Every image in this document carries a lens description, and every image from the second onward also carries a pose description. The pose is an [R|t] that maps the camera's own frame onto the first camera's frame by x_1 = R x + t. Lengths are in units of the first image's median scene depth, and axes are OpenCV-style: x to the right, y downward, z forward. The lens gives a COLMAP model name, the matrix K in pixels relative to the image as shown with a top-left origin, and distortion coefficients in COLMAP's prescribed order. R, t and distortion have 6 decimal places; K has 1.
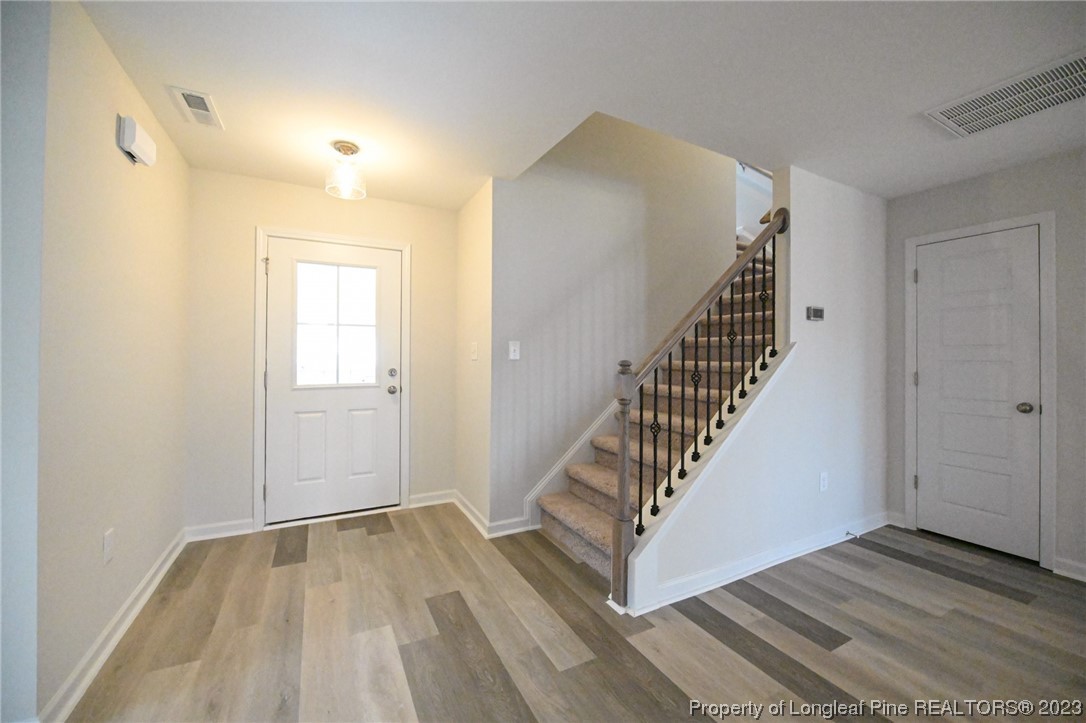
lens RADIAL K [[438.9, 0, 546.3], [0, 438.9, 353.4], [0, 0, 1]] dist [-0.001120, -0.000286]
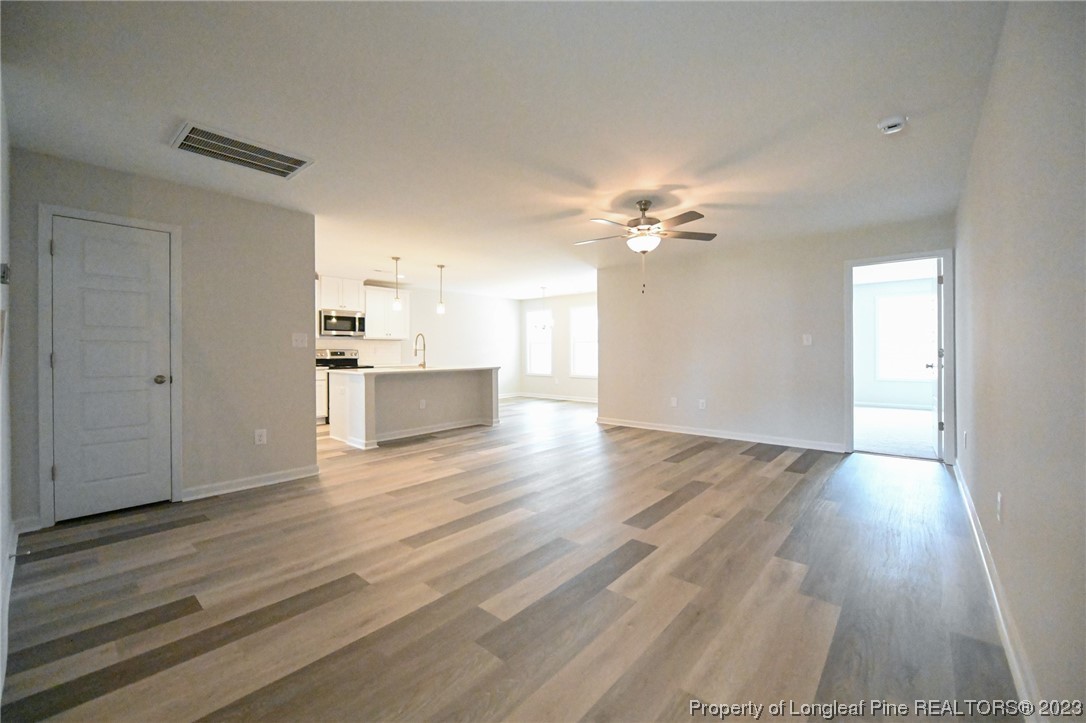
lens RADIAL K [[438.9, 0, 546.3], [0, 438.9, 353.4], [0, 0, 1]] dist [-0.001120, -0.000286]
pose [[-0.356148, -0.007660, 0.934398, -0.436245], [-0.005862, 0.999965, 0.005963, 0.037192], [-0.934411, -0.003353, -0.356181, 0.423269]]
